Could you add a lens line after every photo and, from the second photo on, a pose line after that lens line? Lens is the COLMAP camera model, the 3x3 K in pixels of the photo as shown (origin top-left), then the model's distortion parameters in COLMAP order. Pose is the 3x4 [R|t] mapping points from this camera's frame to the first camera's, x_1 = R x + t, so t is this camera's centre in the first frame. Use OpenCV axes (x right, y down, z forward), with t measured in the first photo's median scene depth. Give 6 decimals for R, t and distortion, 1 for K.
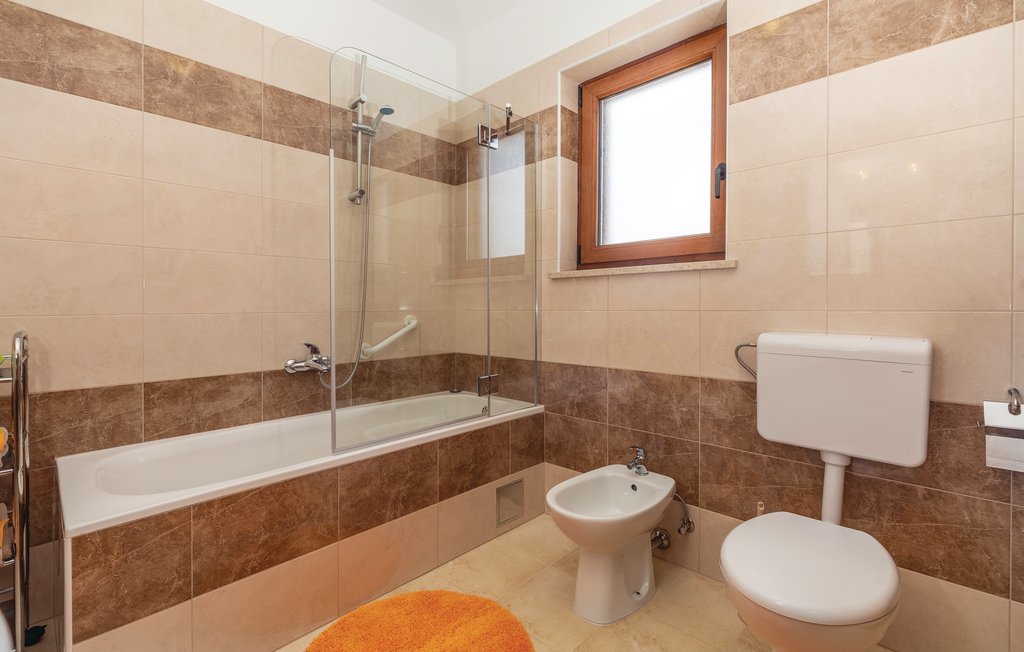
lens RADIAL K [[456.0, 0, 513.6], [0, 456.0, 315.2], [0, 0, 1]] dist [0.001525, -0.000043]
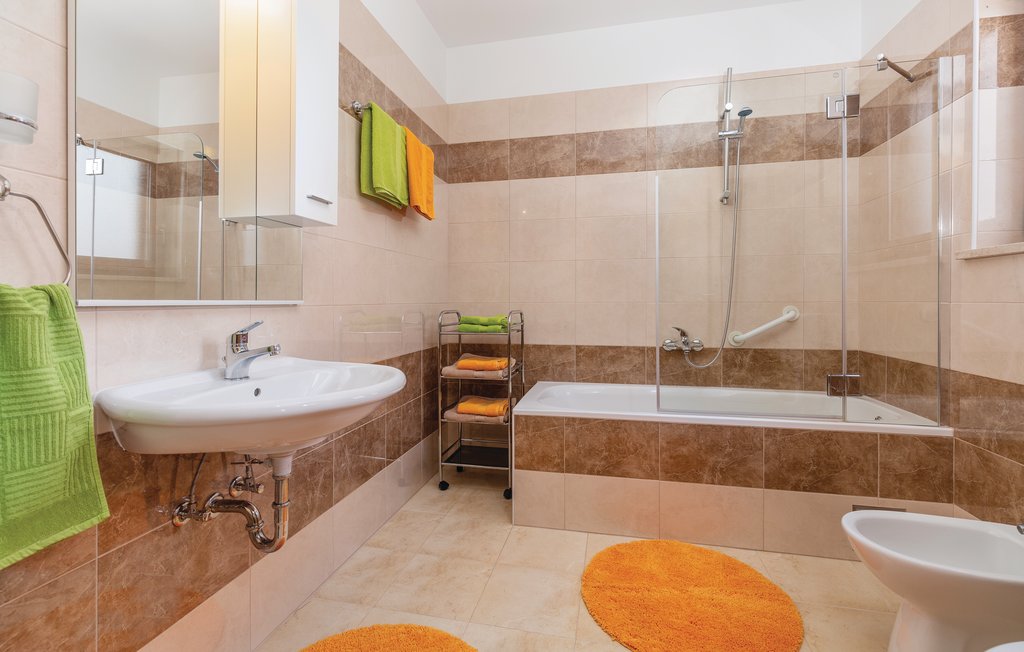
lens RADIAL K [[456.0, 0, 513.6], [0, 456.0, 315.2], [0, 0, 1]] dist [0.001525, -0.000043]
pose [[0.514888, 0.031786, -0.856668, 0.402254], [-0.015763, 0.999494, 0.027611, 0.001922], [0.857113, -0.000713, 0.515129, -0.009707]]
